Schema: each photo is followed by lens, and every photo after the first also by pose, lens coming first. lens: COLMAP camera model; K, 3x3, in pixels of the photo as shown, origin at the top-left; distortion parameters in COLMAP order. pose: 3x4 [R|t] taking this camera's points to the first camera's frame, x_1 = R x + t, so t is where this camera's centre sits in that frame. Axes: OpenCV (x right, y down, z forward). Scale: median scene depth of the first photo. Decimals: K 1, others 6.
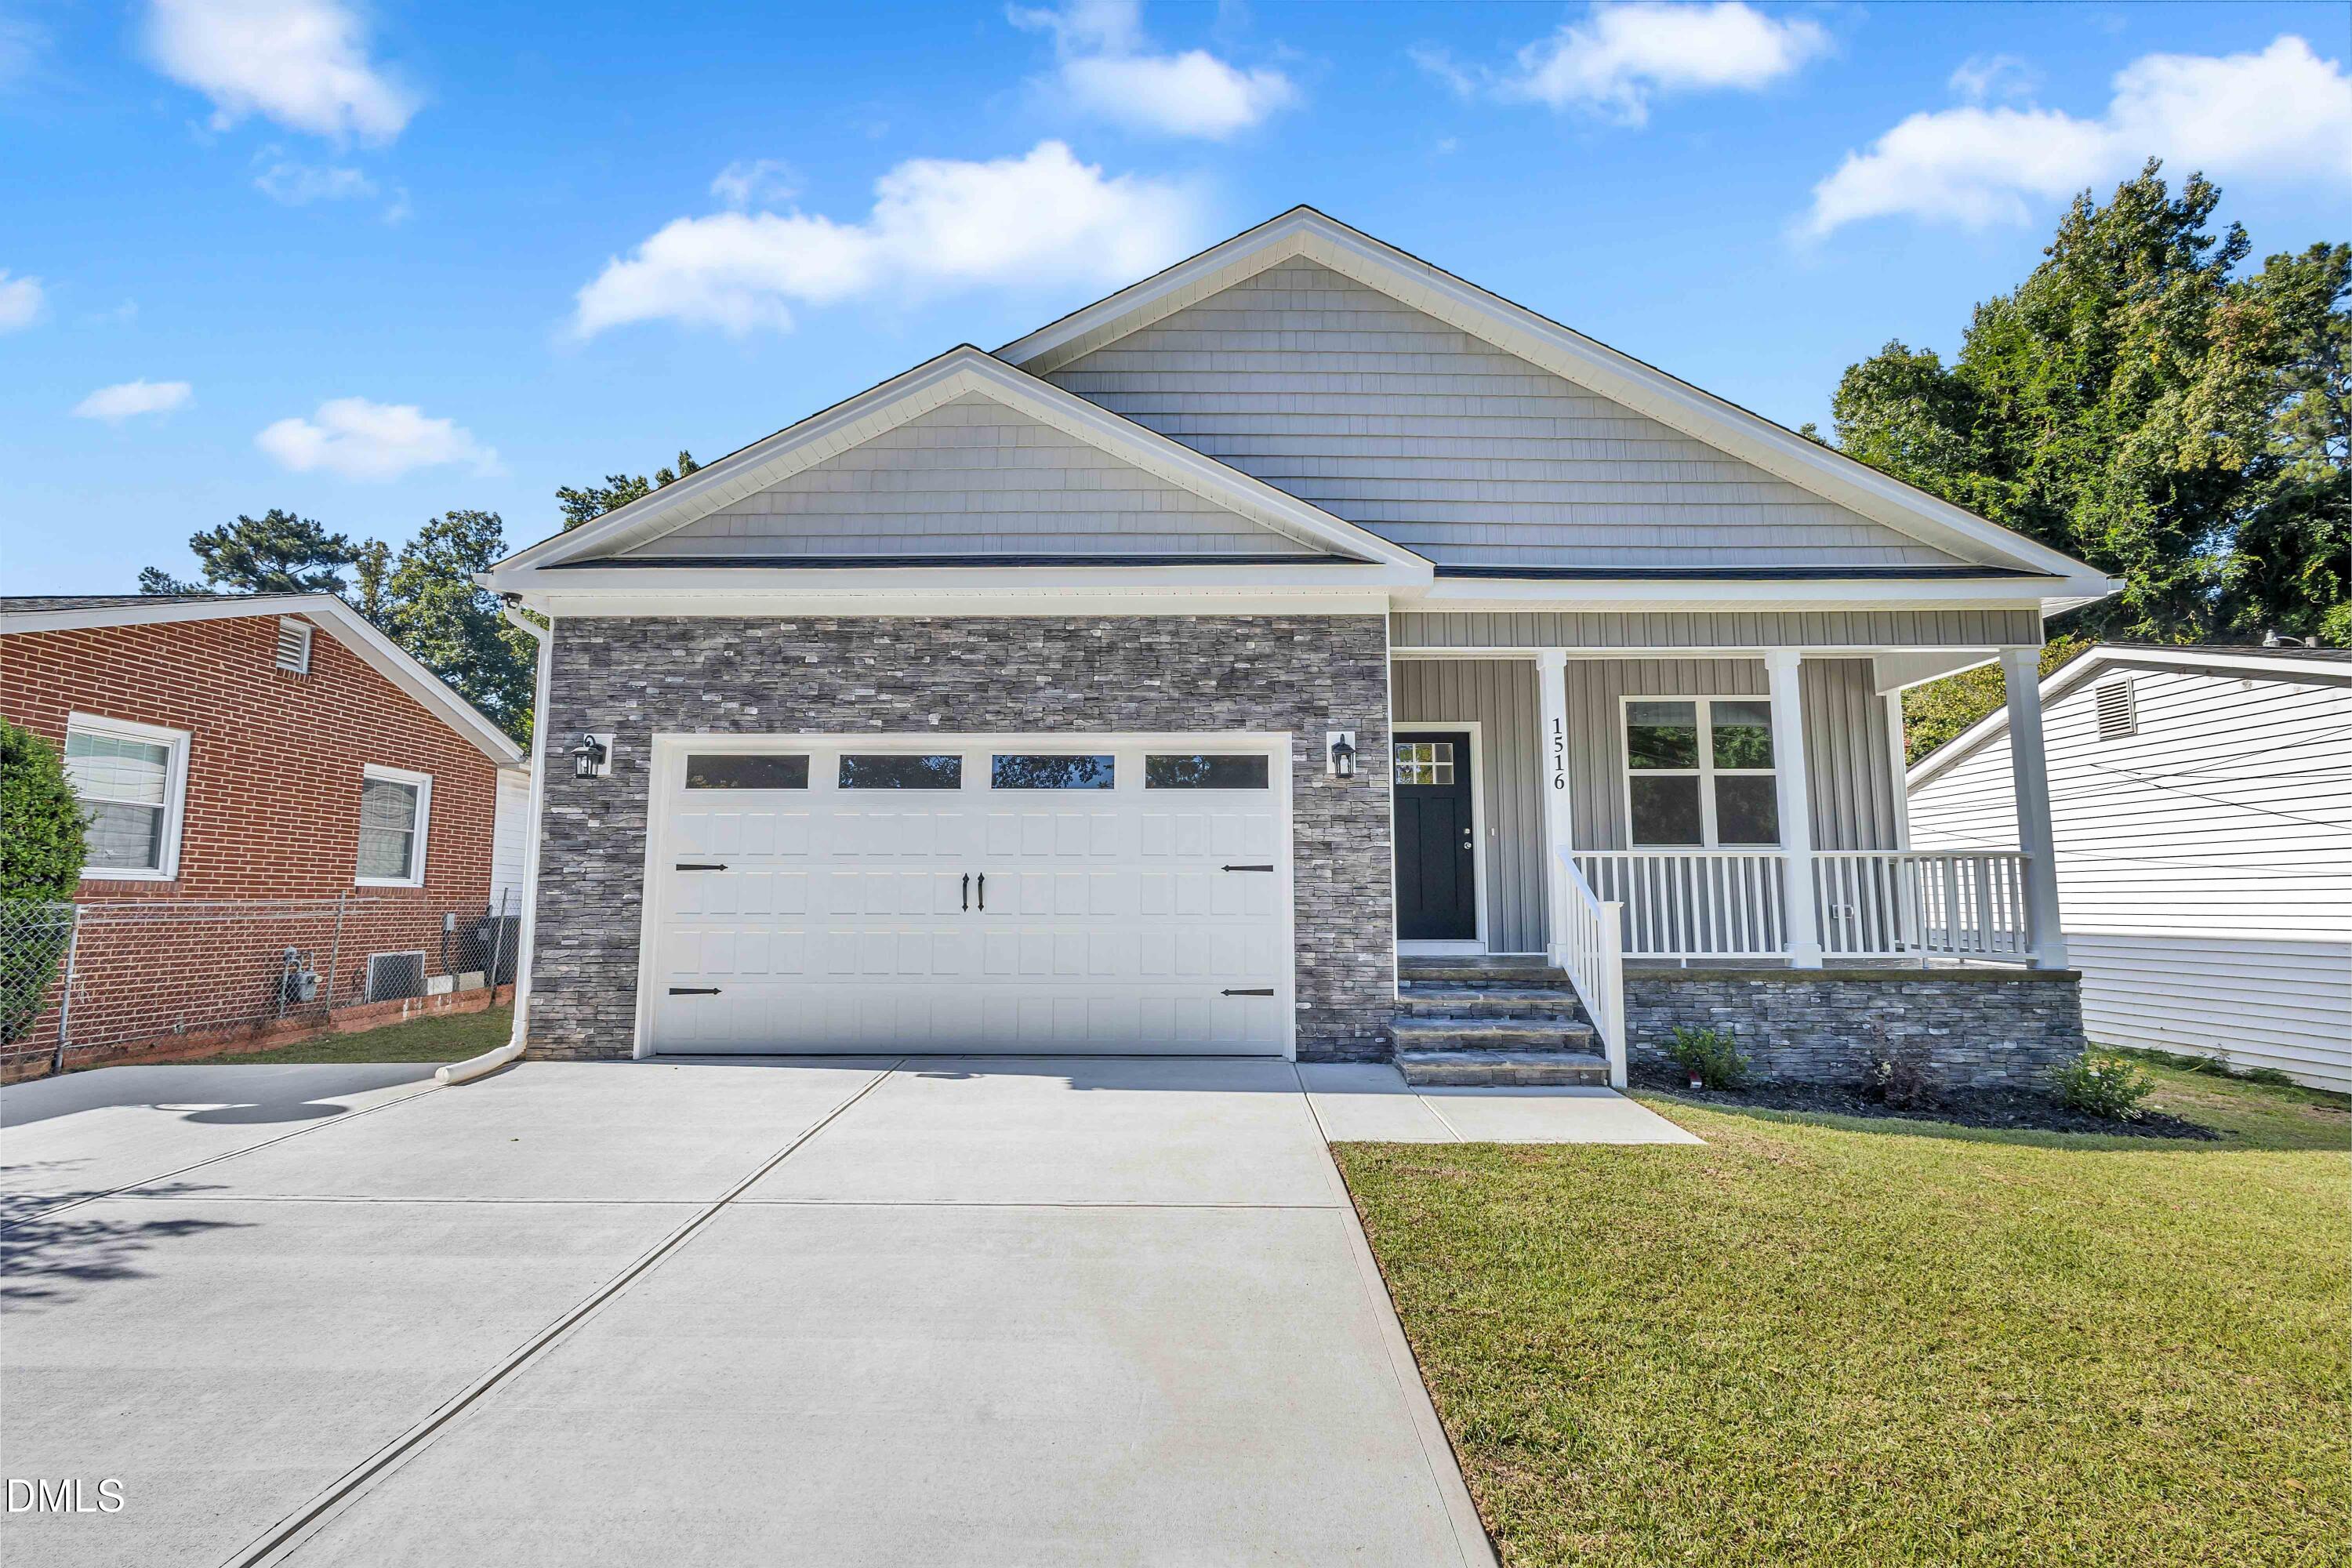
lens RADIAL K [[1066.9, 0, 1168.8], [0, 1066.9, 779.3], [0, 0, 1]] dist [0.003826, 0.000005]
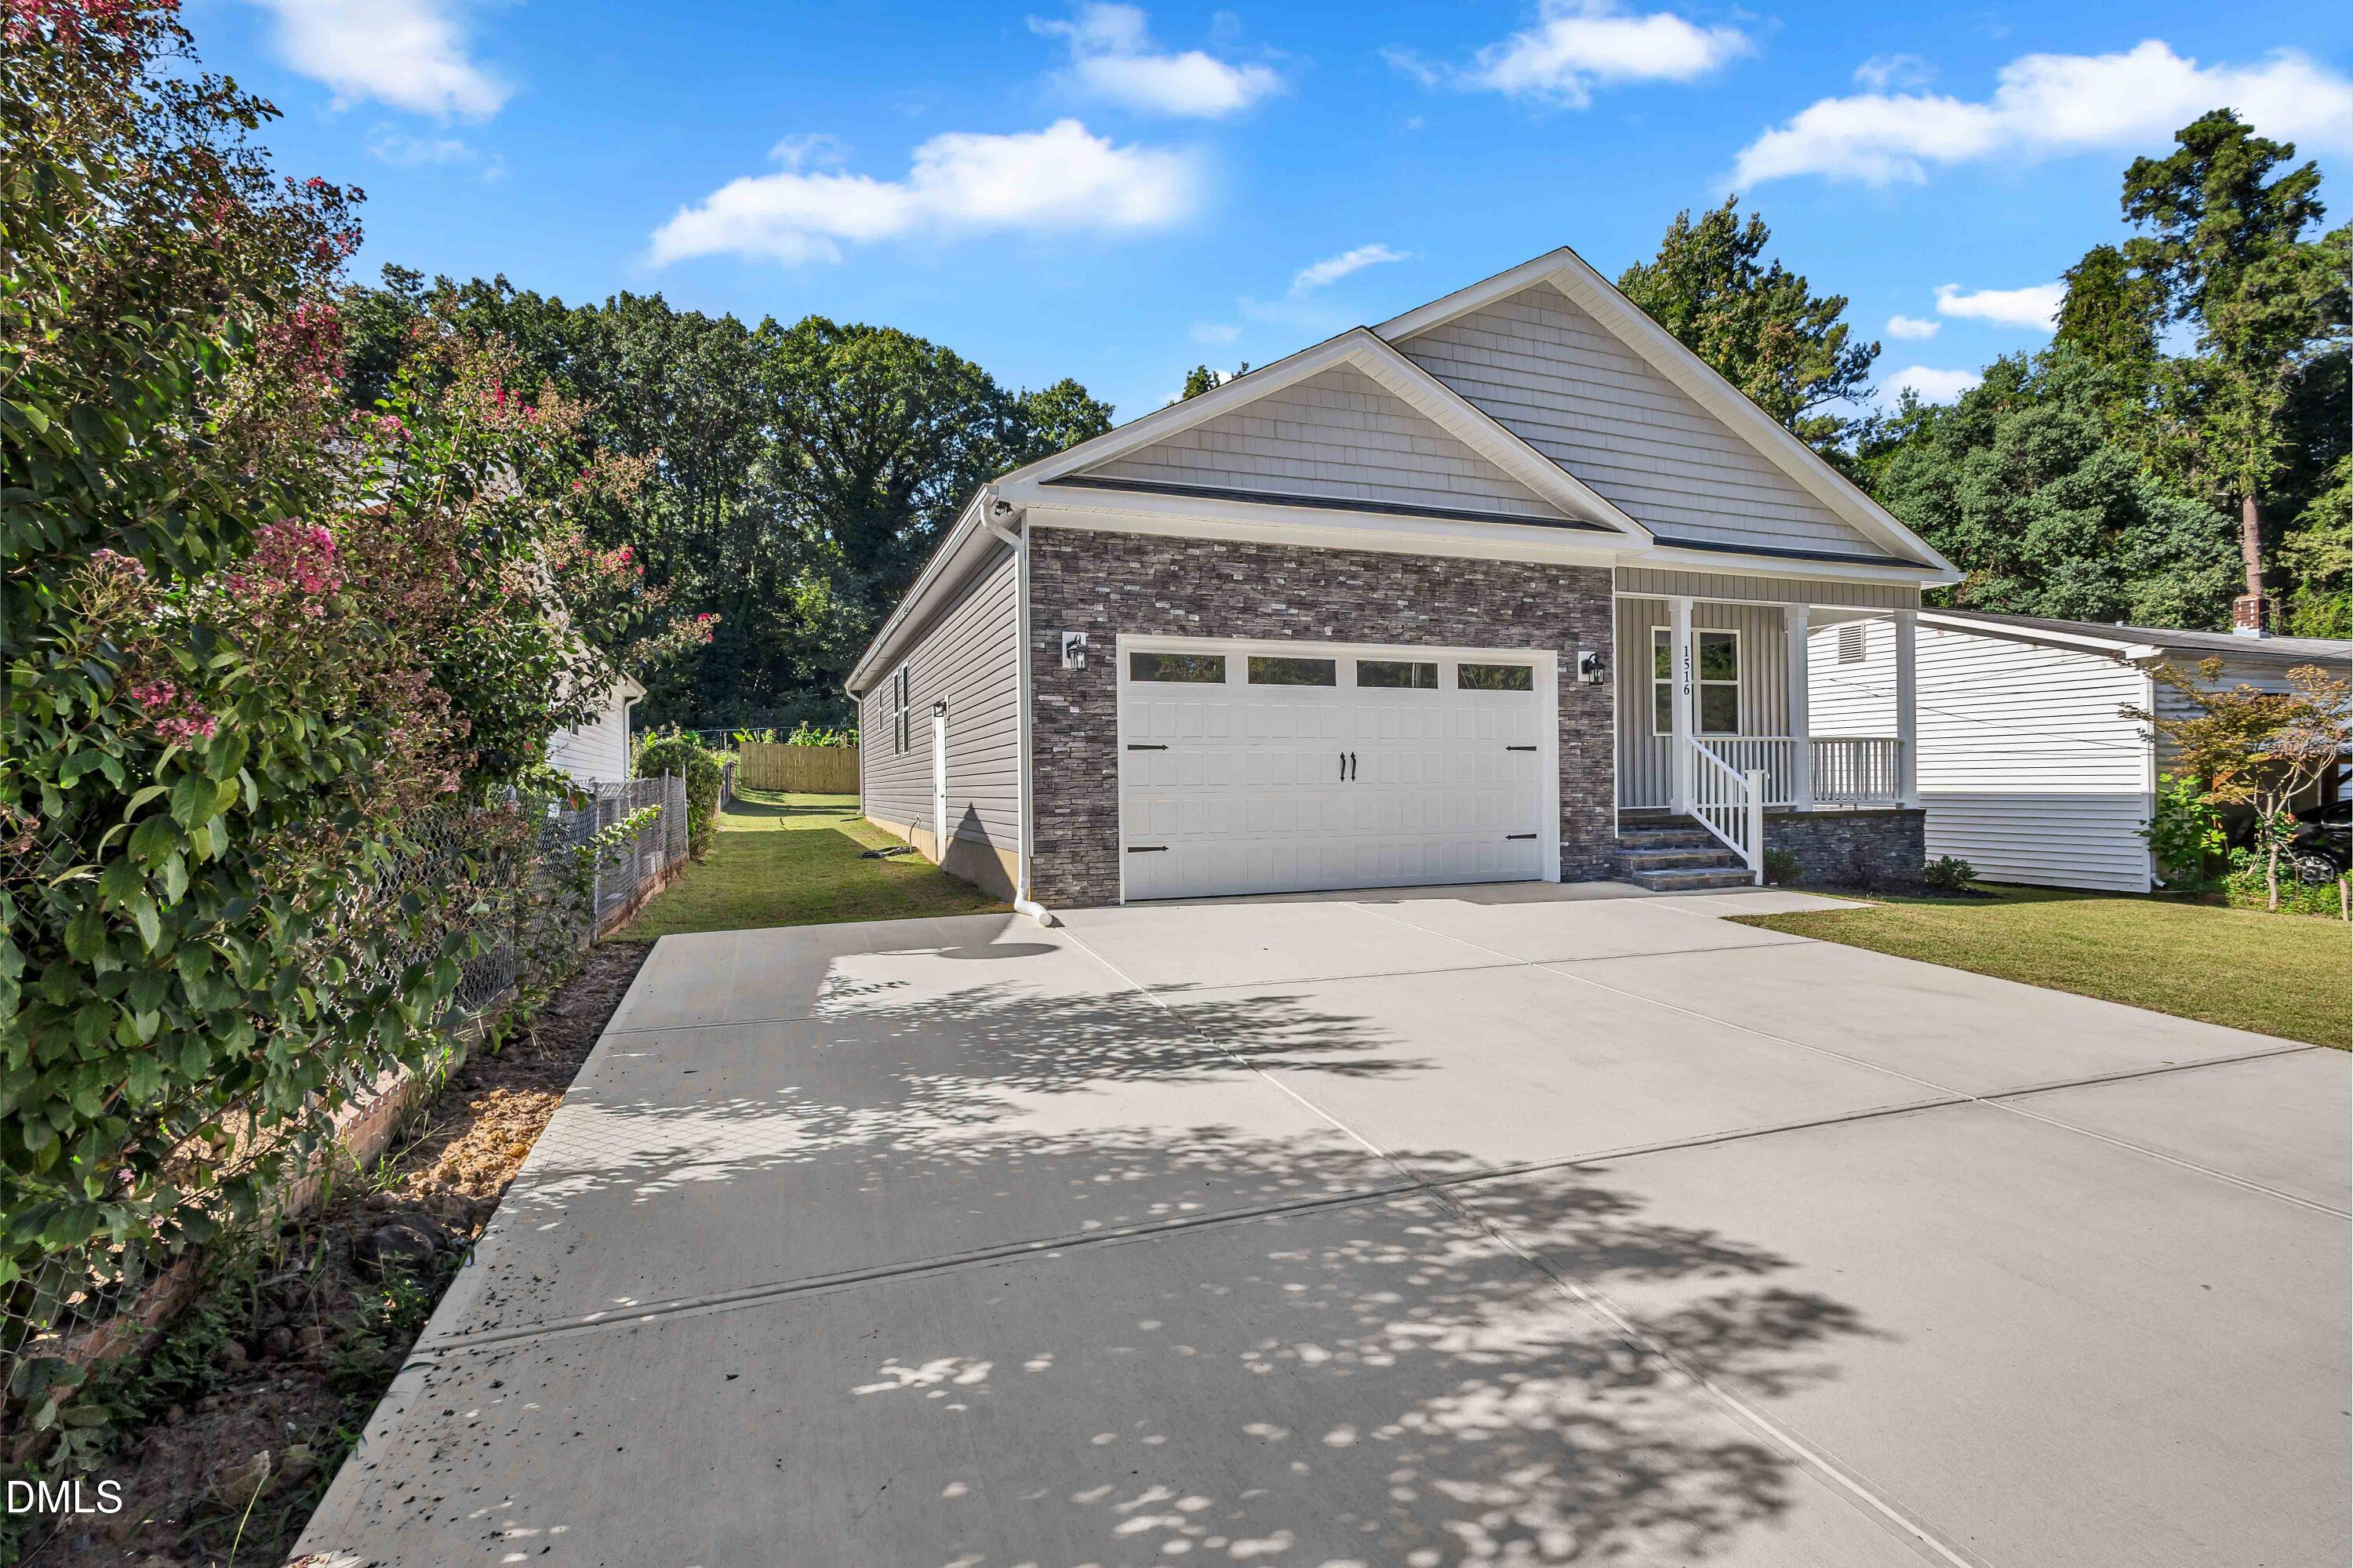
lens RADIAL K [[1067.4, 0, 1179.6], [0, 1067.4, 786.3], [0, 0, 1]] dist [0.003826, 0.000005]
pose [[0.933085, -0.012413, 0.359441, -0.838449], [-0.029506, 0.993393, 0.110903, -0.008319], [-0.358443, -0.114088, 0.926554, -0.131029]]
